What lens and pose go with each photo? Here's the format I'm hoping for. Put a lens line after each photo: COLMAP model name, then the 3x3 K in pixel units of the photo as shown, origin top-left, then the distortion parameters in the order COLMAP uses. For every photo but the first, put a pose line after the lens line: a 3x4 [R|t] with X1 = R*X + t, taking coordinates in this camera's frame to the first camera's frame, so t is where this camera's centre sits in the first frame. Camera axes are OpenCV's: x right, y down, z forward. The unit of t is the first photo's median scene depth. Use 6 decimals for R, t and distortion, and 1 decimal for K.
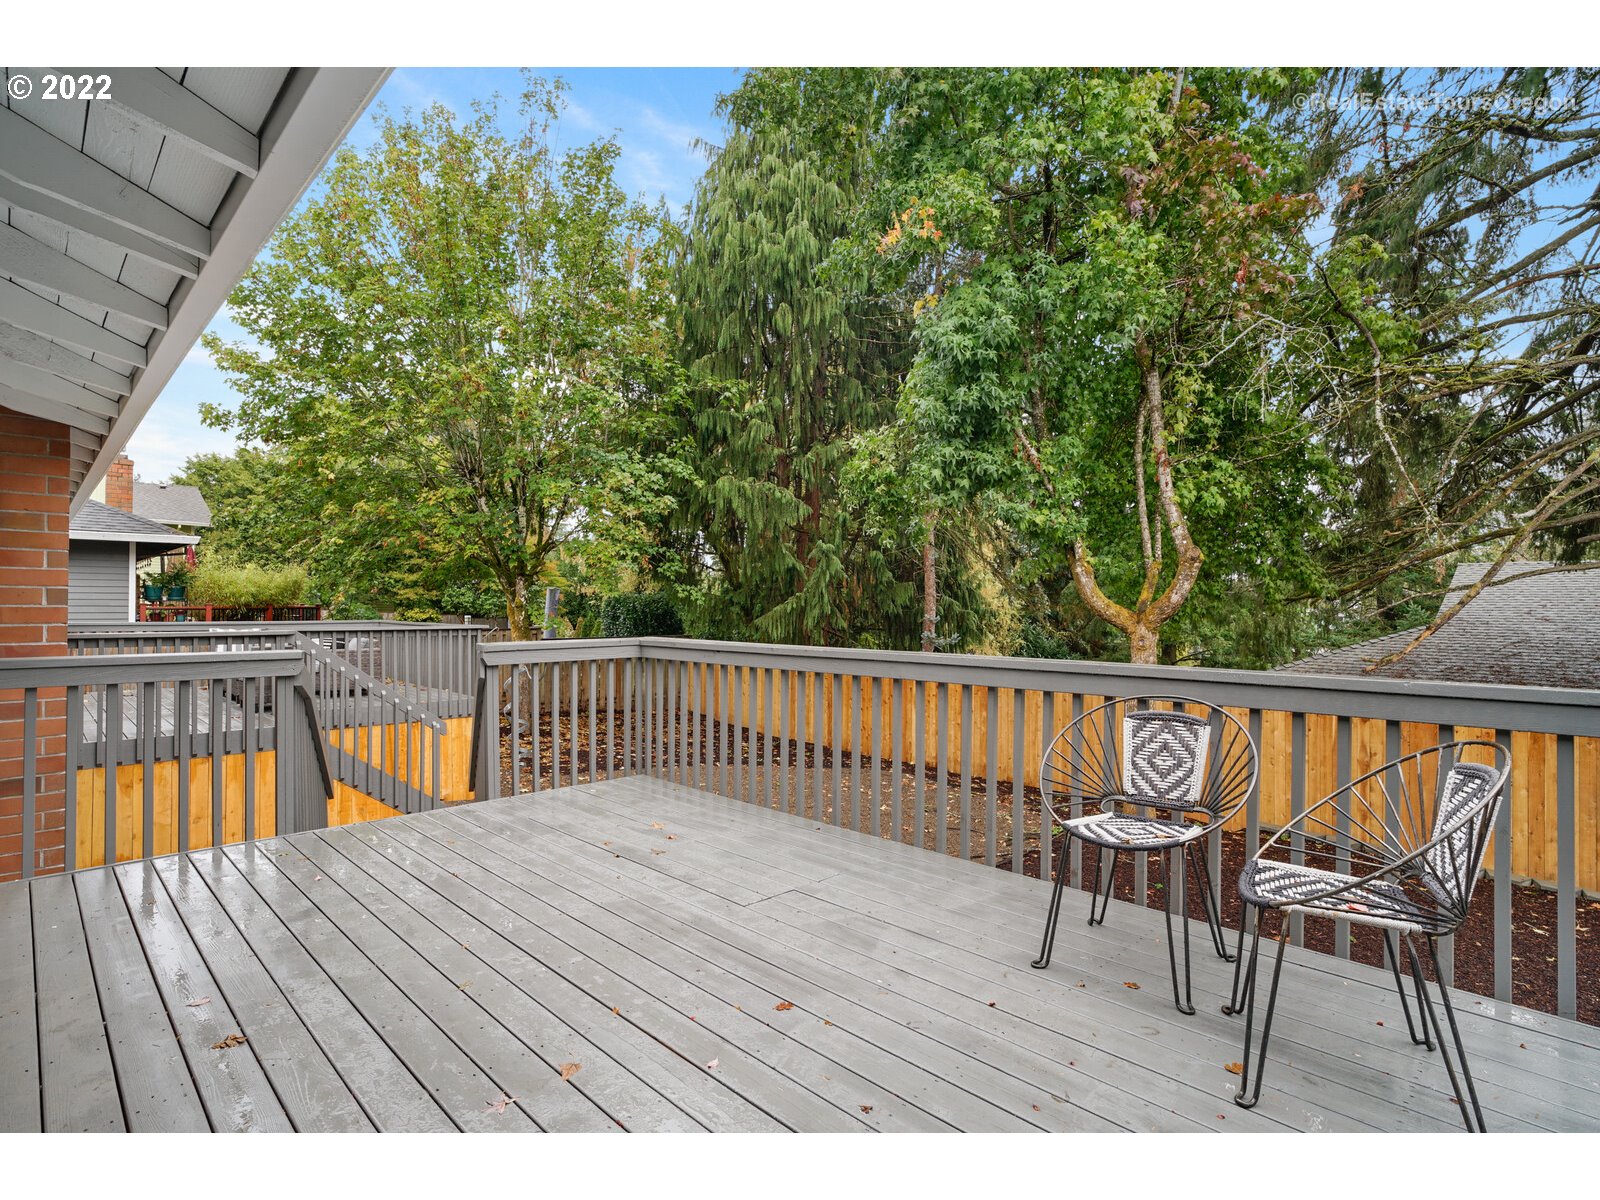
lens RADIAL K [[839.5, 0, 790.1], [0, 839.5, 598.8], [0, 0, 1]] dist [-0.032202, 0.001012]
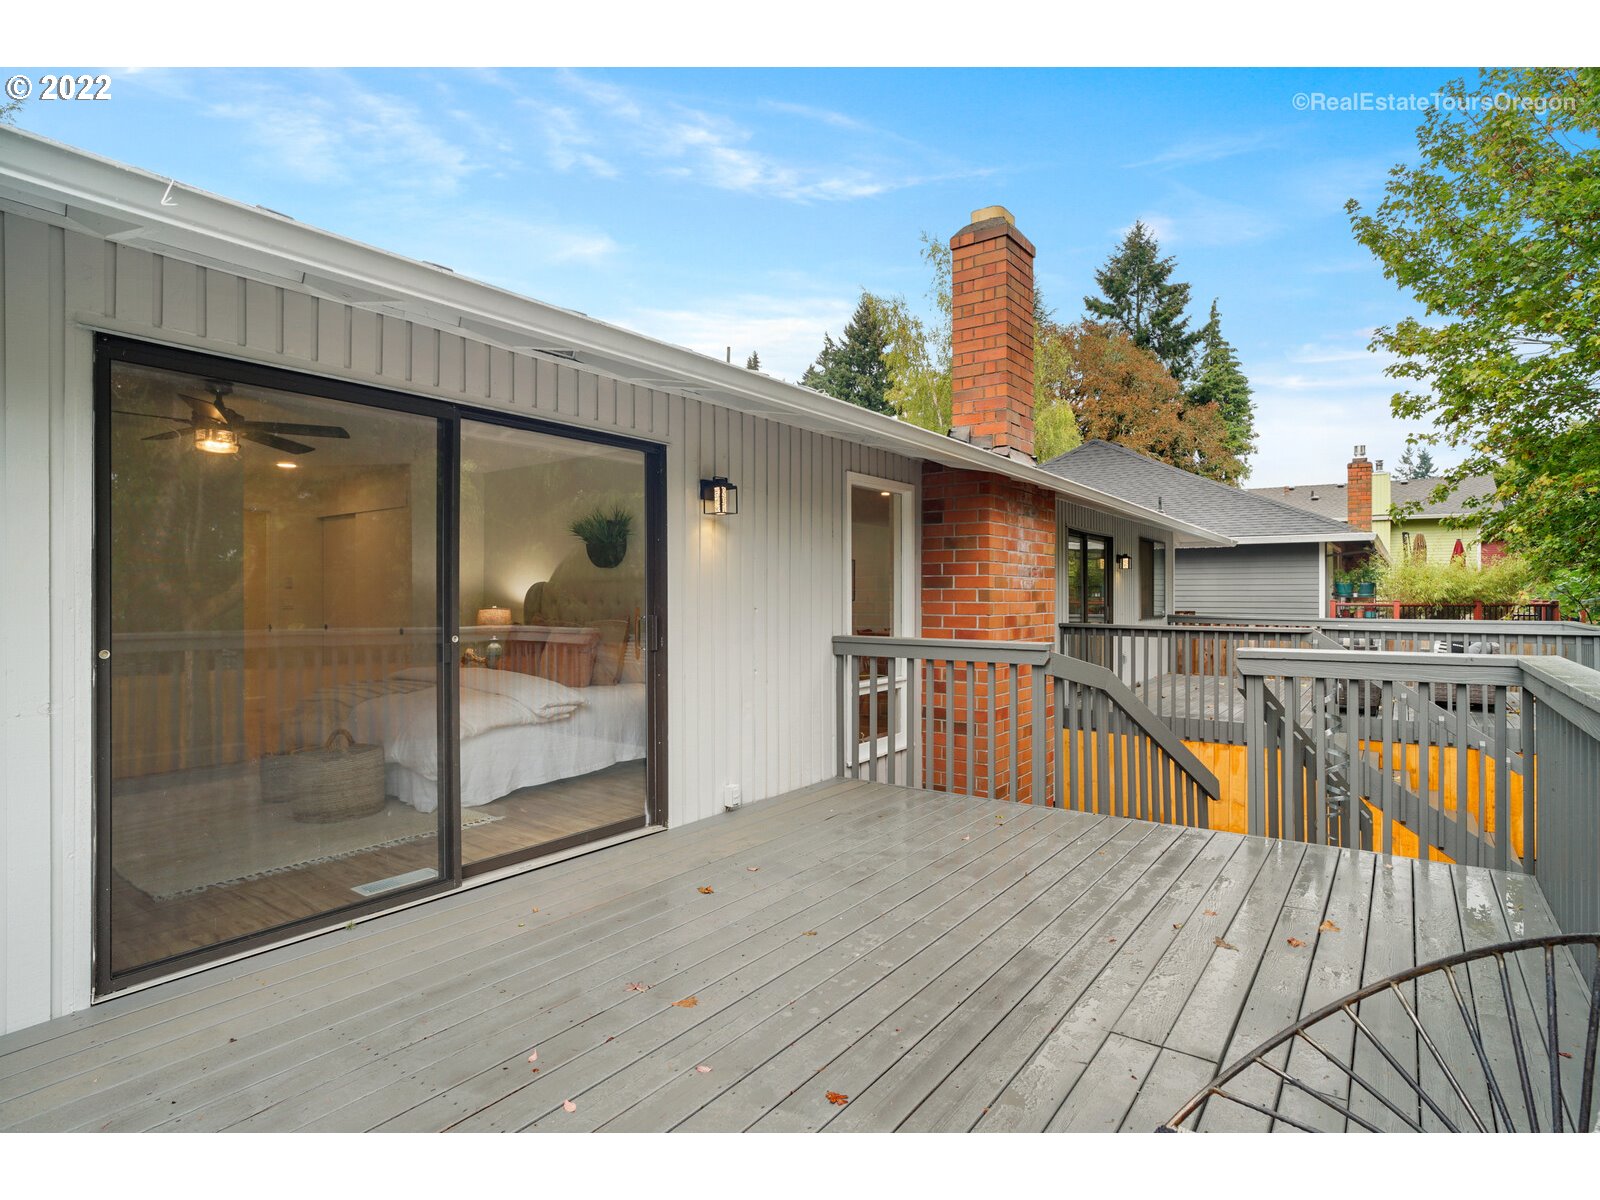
lens RADIAL K [[839.5, 0, 790.1], [0, 839.5, 598.8], [0, 0, 1]] dist [-0.032202, 0.001012]
pose [[0.171896, -0.000173, -0.985115, 0.159264], [0.004055, 0.999992, 0.000532, 0.000321], [0.985107, -0.004086, 0.171895, 0.166467]]
